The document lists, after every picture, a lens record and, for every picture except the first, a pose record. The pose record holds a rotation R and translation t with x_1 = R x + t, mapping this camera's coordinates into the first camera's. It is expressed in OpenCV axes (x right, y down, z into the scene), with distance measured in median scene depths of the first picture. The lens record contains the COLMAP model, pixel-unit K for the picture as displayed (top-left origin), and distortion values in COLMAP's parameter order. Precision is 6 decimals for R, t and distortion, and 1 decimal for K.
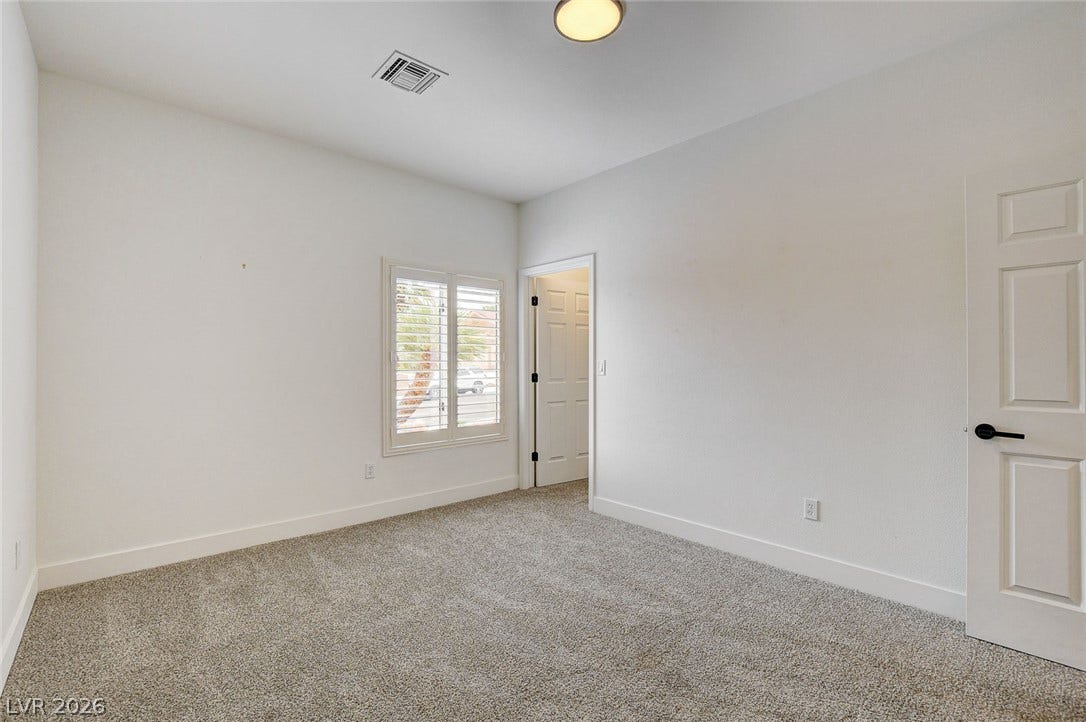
lens RADIAL K [[475.6, 0, 539.2], [0, 475.6, 360.6], [0, 0, 1]] dist [-0.020413, 0.000299]
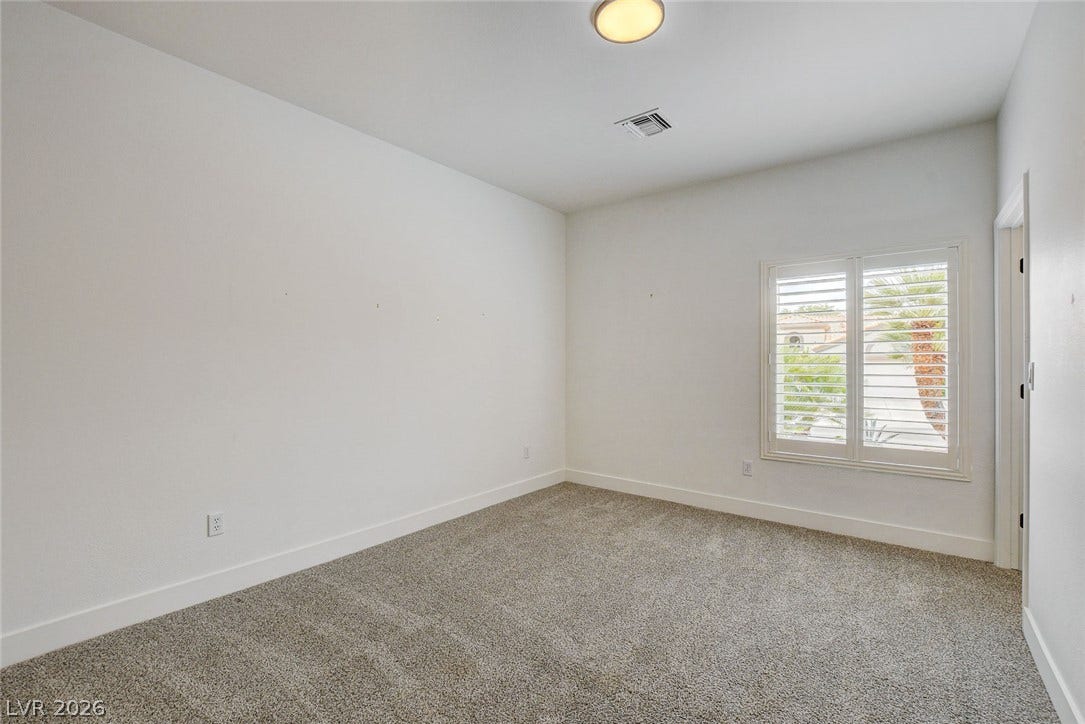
lens RADIAL K [[475.2, 0, 538.7], [0, 475.2, 361.6], [0, 0, 1]] dist [-0.020413, 0.000299]
pose [[0.163725, -0.009907, -0.986456, 0.588071], [-0.000606, 0.999948, -0.010143, 0.008076], [0.986506, 0.002258, 0.163710, 0.368803]]
